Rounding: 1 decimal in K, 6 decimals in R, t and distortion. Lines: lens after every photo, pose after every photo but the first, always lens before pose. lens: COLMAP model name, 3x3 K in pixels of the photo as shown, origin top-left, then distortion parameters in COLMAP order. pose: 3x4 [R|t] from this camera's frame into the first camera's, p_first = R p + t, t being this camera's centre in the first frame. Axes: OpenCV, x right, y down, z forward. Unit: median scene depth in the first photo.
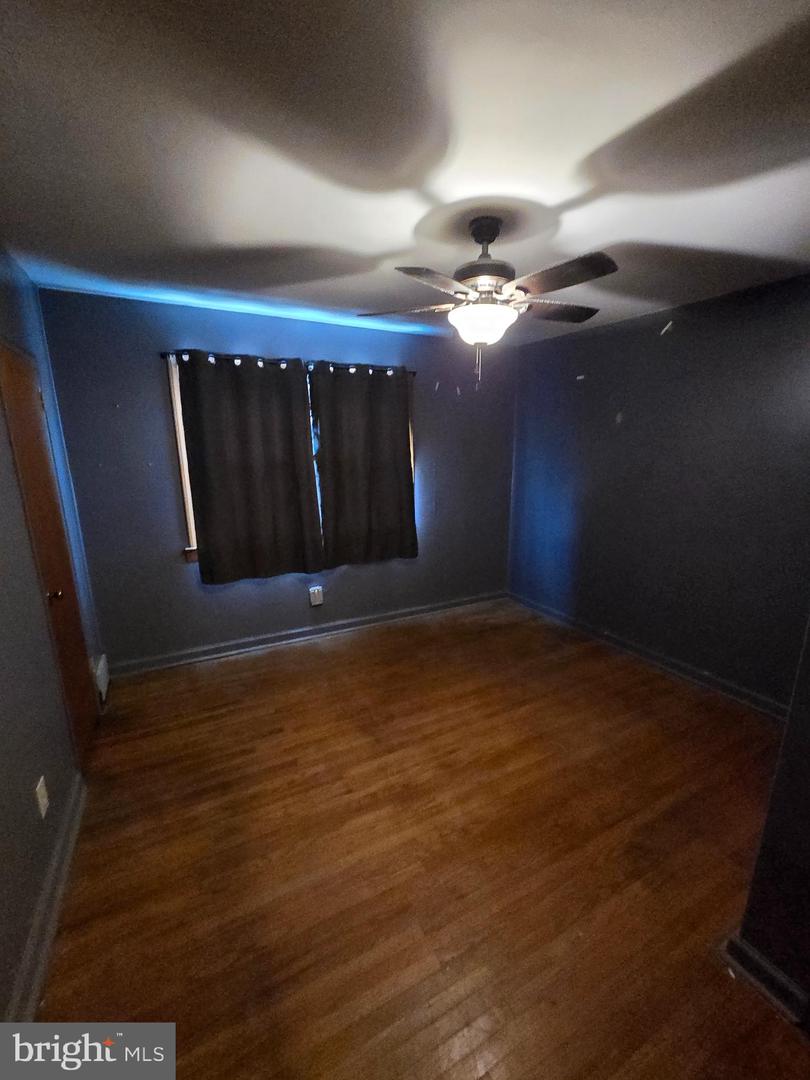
lens RADIAL K [[442.8, 0, 407.9], [0, 442.8, 540.9], [0, 0, 1]] dist [0.002257, 0.000806]
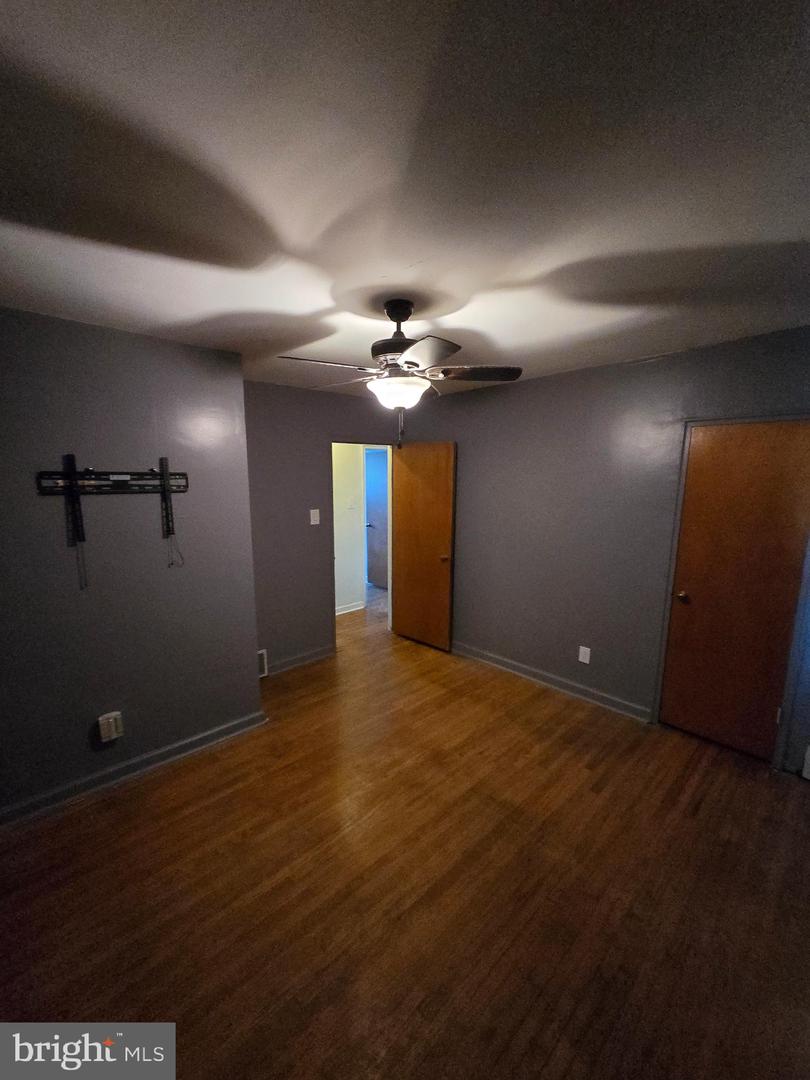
lens RADIAL K [[442.8, 0, 405.9], [0, 442.8, 541.5], [0, 0, 1]] dist [0.002257, 0.000806]
pose [[-0.957917, 0.047354, -0.283112, 0.363302], [-0.064632, 0.925389, 0.373468, -0.420590], [0.279674, 0.376050, -0.883385, 1.613684]]
